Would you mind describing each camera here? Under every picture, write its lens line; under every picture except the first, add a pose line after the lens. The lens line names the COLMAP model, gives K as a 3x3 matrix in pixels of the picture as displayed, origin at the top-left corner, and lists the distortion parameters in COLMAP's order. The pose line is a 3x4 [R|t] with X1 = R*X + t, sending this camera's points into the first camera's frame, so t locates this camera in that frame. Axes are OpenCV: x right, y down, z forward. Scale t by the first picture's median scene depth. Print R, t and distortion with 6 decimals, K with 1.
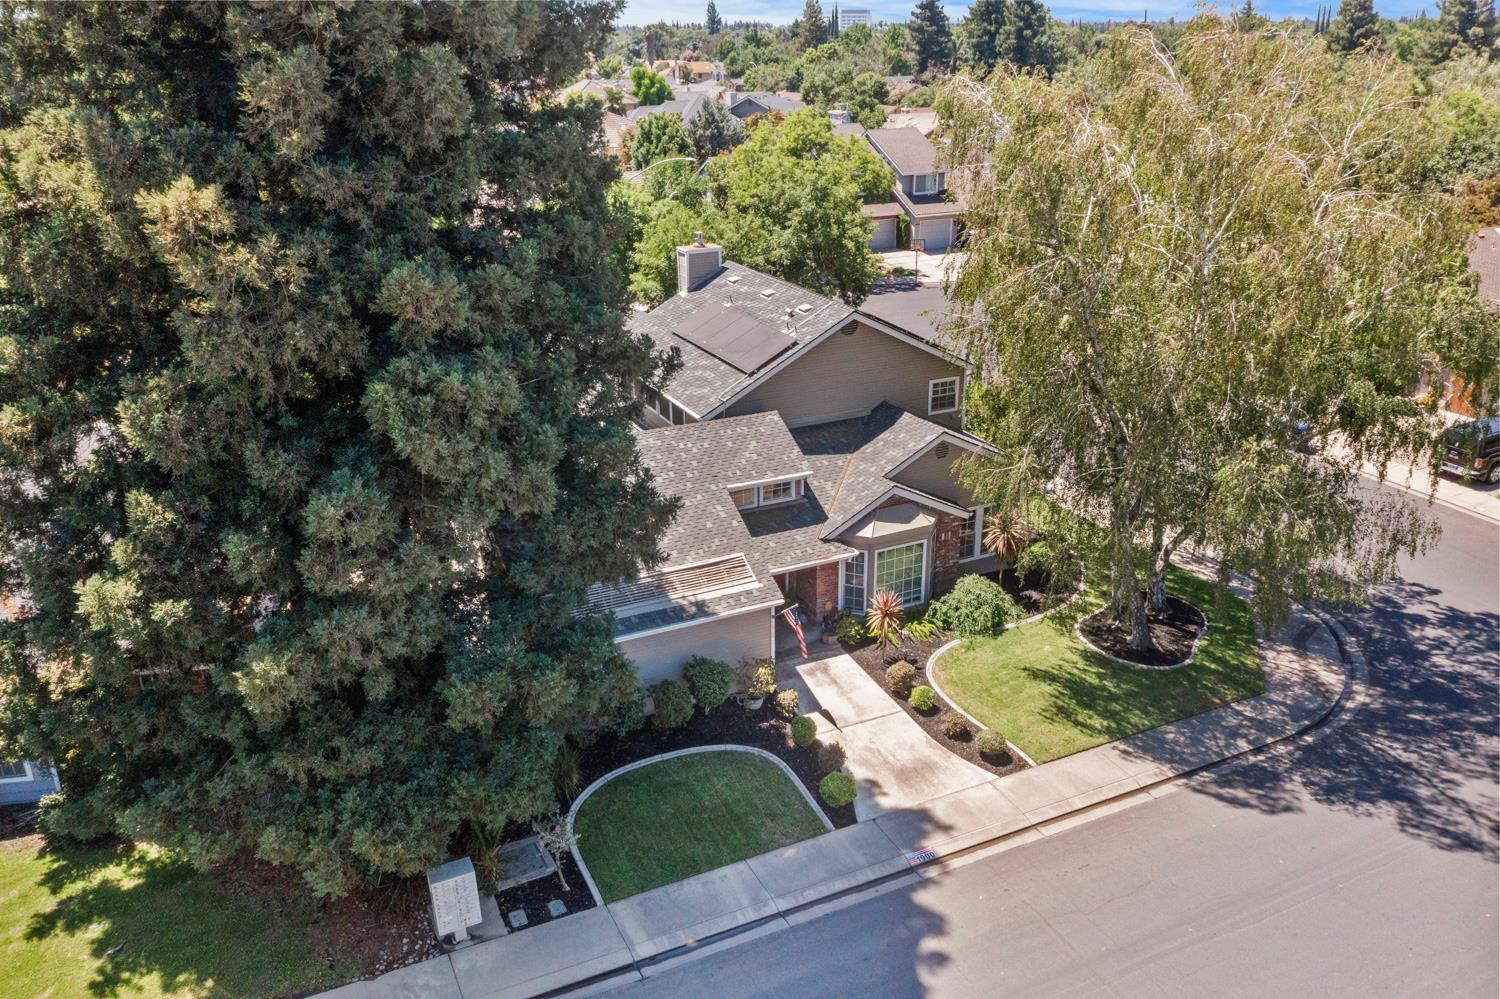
lens RADIAL K [[1197.2, 0, 750.0], [0, 1197.2, 499.5], [0, 0, 1]] dist [0.009582, 0.006553]
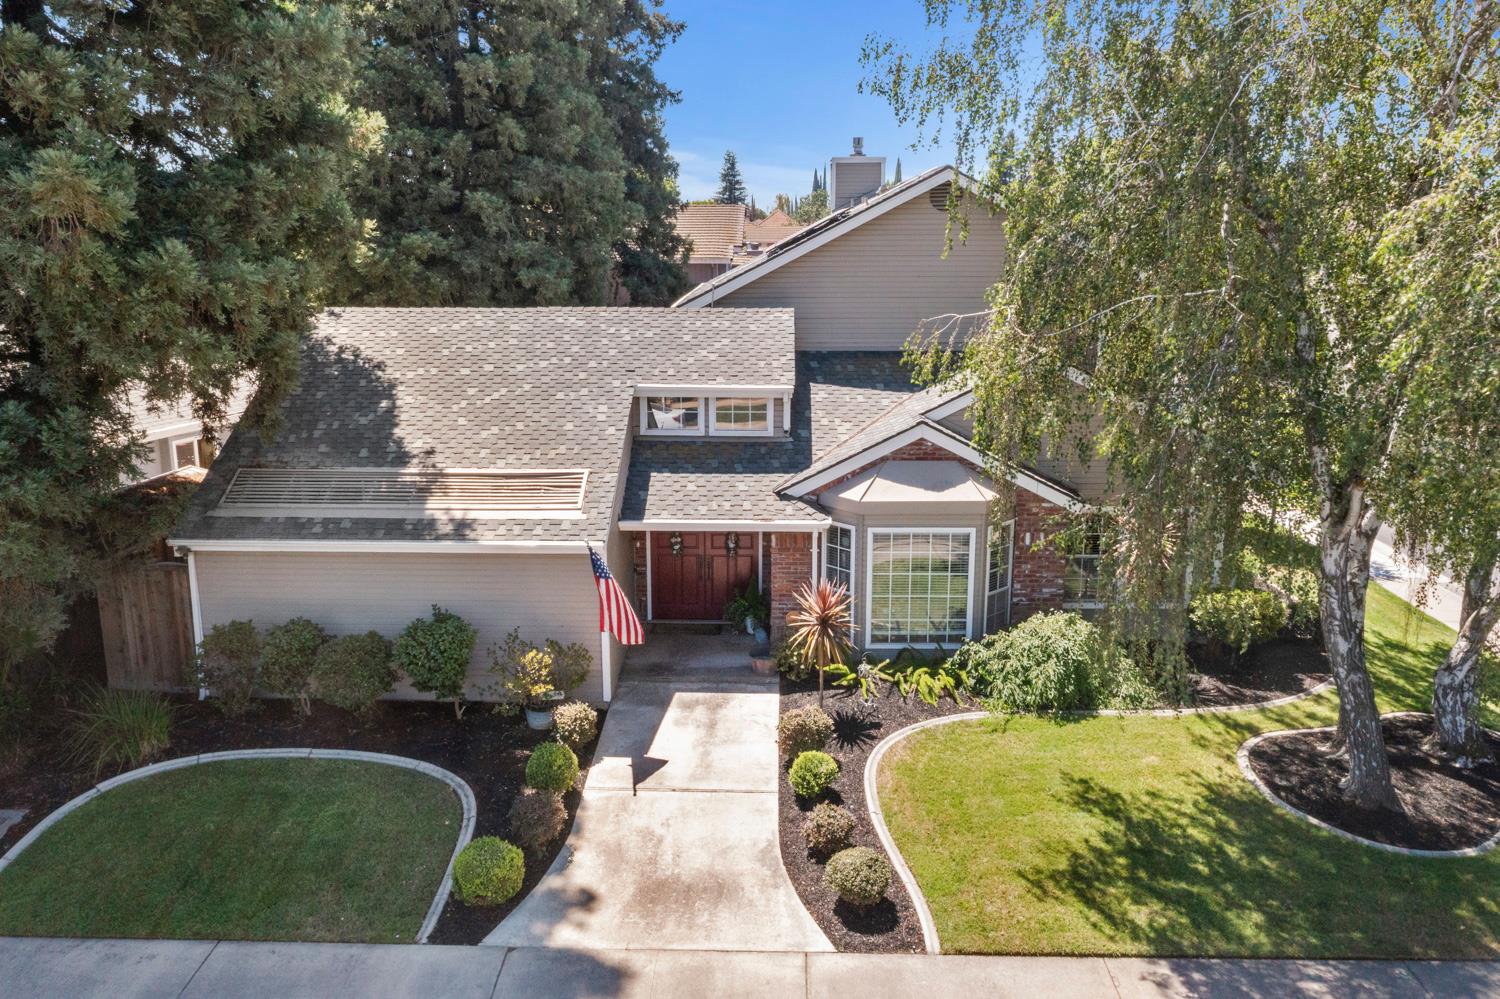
lens RADIAL K [[1197.2, 0, 750.0], [0, 1197.2, 499.5], [0, 0, 1]] dist [0.009582, 0.006553]
pose [[0.885450, 0.112453, -0.450925, 0.311763], [-0.179380, 0.977791, -0.108391, 0.101853], [0.428721, 0.176861, 0.885956, 0.471287]]
